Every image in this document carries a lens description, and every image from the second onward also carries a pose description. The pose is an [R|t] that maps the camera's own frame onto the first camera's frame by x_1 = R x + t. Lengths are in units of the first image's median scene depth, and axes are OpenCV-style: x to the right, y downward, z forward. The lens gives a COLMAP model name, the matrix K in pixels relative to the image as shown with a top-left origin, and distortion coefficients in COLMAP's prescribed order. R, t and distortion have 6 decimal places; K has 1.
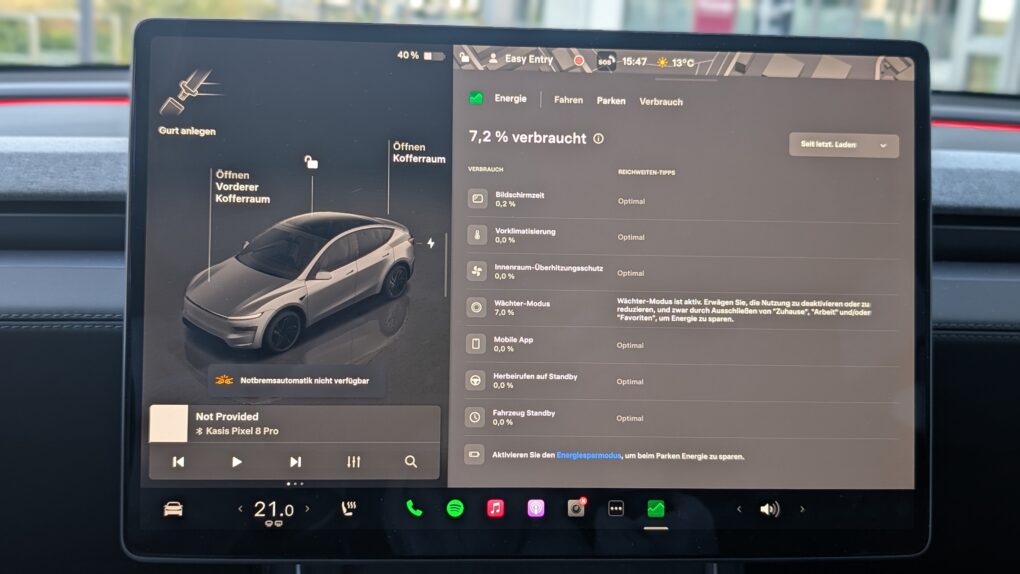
lens RADIAL K [[1068.4, 0, 510.0], [0, 1068.4, 287.0], [0, 0, 1]] dist [0.121339, -0.366026]
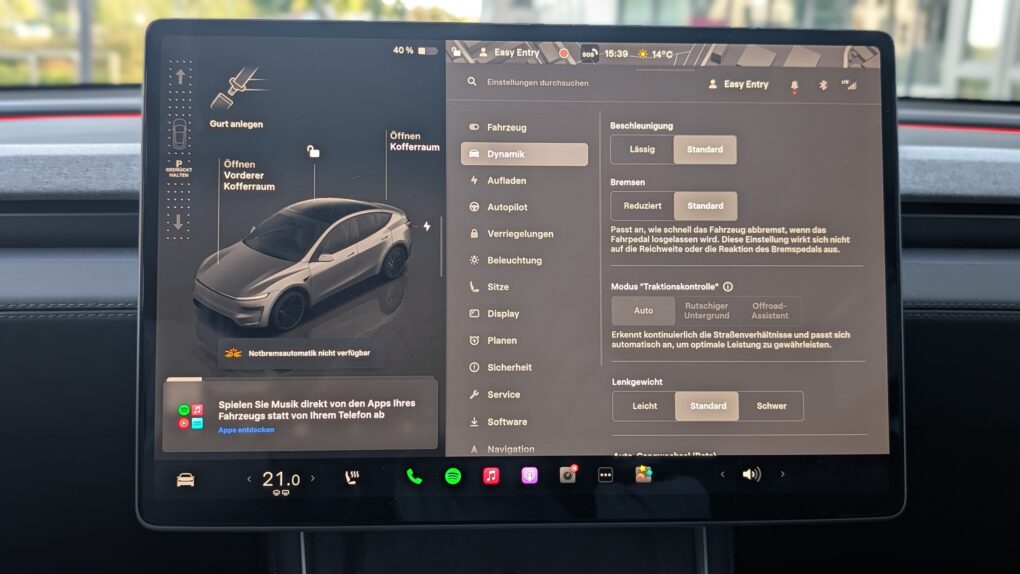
lens RADIAL K [[1064.2, 0, 506.6], [0, 1064.2, 288.9], [0, 0, 1]] dist [0.125307, -0.364140]
pose [[0.999898, -0.014228, -0.001108, 0.005331], [0.014192, 0.999520, -0.027538, 0.051456], [0.001499, 0.027519, 0.999620, -0.053789]]
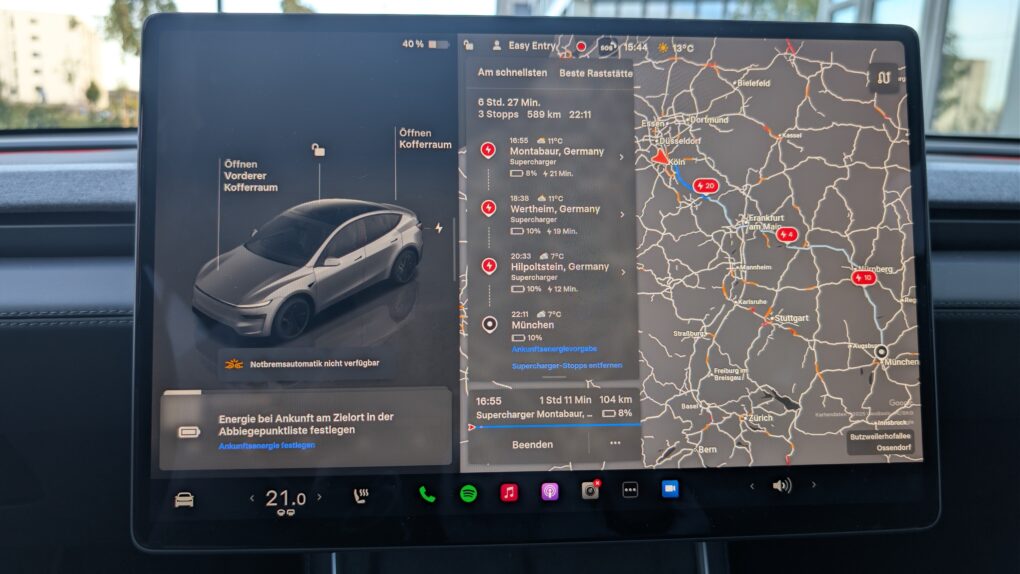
lens RADIAL K [[716.2, 0, 505.2], [0, 716.2, 289.4], [0, 0, 1]] dist [-0.004751, -0.005343]
pose [[0.999747, -0.022136, -0.003981, -0.010448], [0.022028, 0.999437, -0.025314, 0.035062], [0.004539, 0.025220, 0.999672, 0.333384]]
